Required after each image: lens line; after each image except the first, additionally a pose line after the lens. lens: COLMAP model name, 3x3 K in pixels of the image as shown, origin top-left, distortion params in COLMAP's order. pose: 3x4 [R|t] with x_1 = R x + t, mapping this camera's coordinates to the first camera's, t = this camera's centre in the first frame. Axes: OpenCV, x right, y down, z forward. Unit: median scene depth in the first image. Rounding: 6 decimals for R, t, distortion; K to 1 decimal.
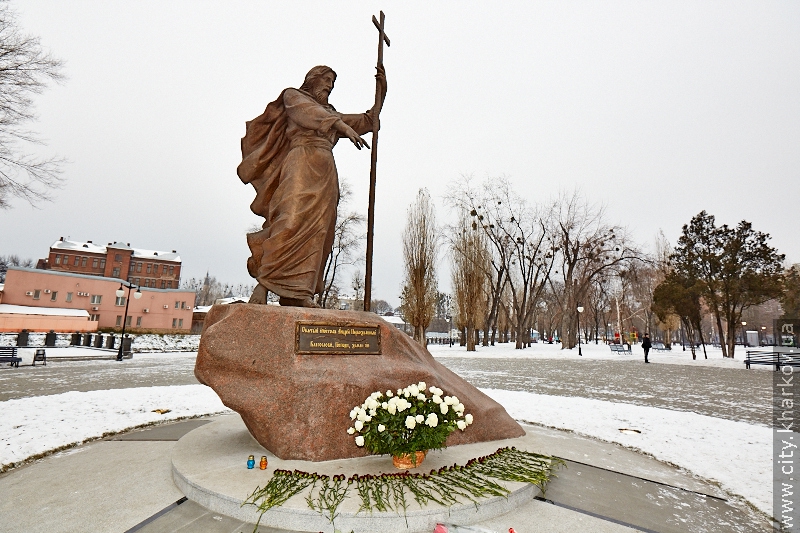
lens RADIAL K [[400.4, 0, 398.9], [0, 400.4, 252.2], [0, 0, 1]] dist [-0.063840, 0.026209]
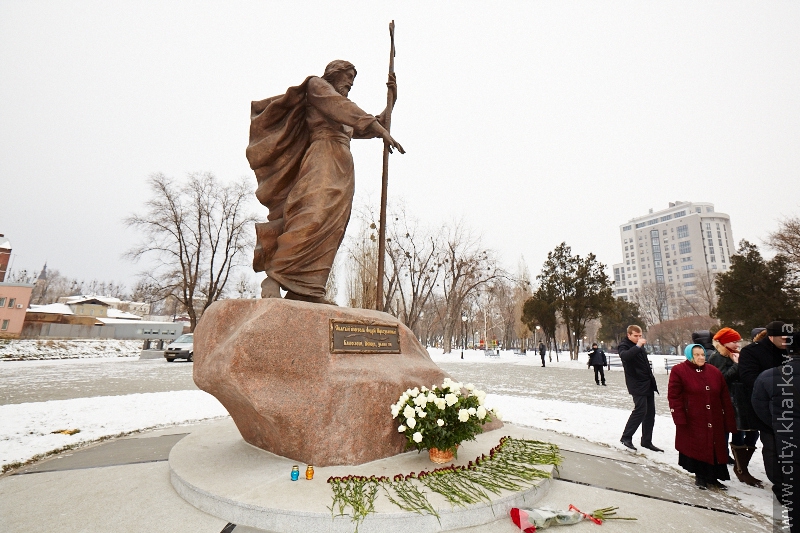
lens RADIAL K [[375.8, 0, 418.5], [0, 375.8, 256.6], [0, 0, 1]] dist [-0.001959, -0.000753]
pose [[0.945088, 0.074536, 0.318203, -0.261347], [-0.070048, 0.997217, -0.025543, 0.022832], [-0.319221, 0.001851, 0.947679, 0.049994]]
